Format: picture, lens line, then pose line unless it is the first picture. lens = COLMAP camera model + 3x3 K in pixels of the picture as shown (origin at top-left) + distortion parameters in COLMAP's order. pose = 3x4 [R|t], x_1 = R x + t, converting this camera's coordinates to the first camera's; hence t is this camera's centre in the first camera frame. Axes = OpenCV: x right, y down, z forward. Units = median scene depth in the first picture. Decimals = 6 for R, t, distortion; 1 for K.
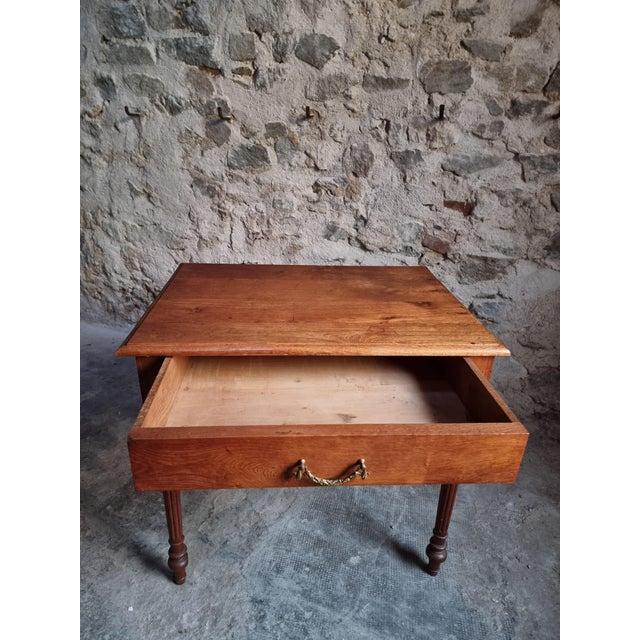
lens RADIAL K [[449.0, 0, 310.6], [0, 449.0, 322.1], [0, 0, 1]] dist [0.064694, -0.067995]
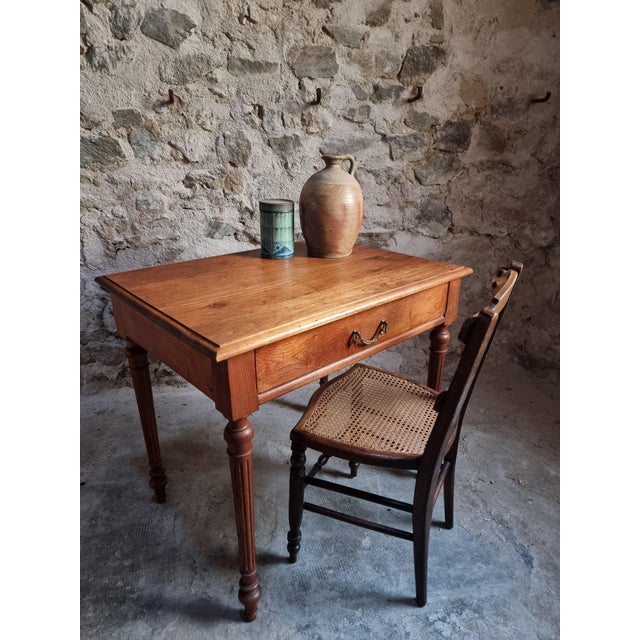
lens RADIAL K [[449.0, 0, 320.5], [0, 449.0, 327.3], [0, 0, 1]] dist [0.064694, -0.067995]
pose [[0.867093, -0.215483, 0.449129, -0.246828], [0.221140, 0.974398, 0.040560, 0.006042], [-0.446371, 0.064151, 0.892546, 0.102069]]
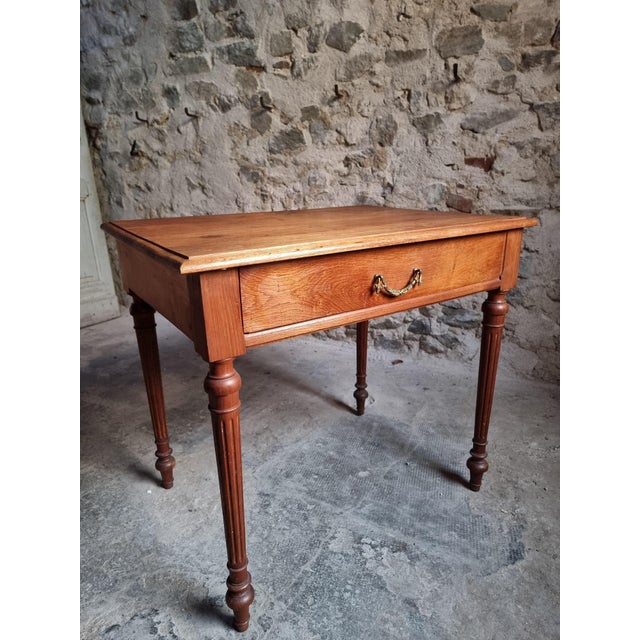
lens RADIAL K [[449.0, 0, 314.2], [0, 449.0, 325.8], [0, 0, 1]] dist [0.064694, -0.067995]
pose [[0.989834, 0.002399, -0.142208, 0.098081], [-0.018255, 0.993731, -0.110295, 0.230478], [0.141052, 0.111770, 0.983673, -0.036039]]
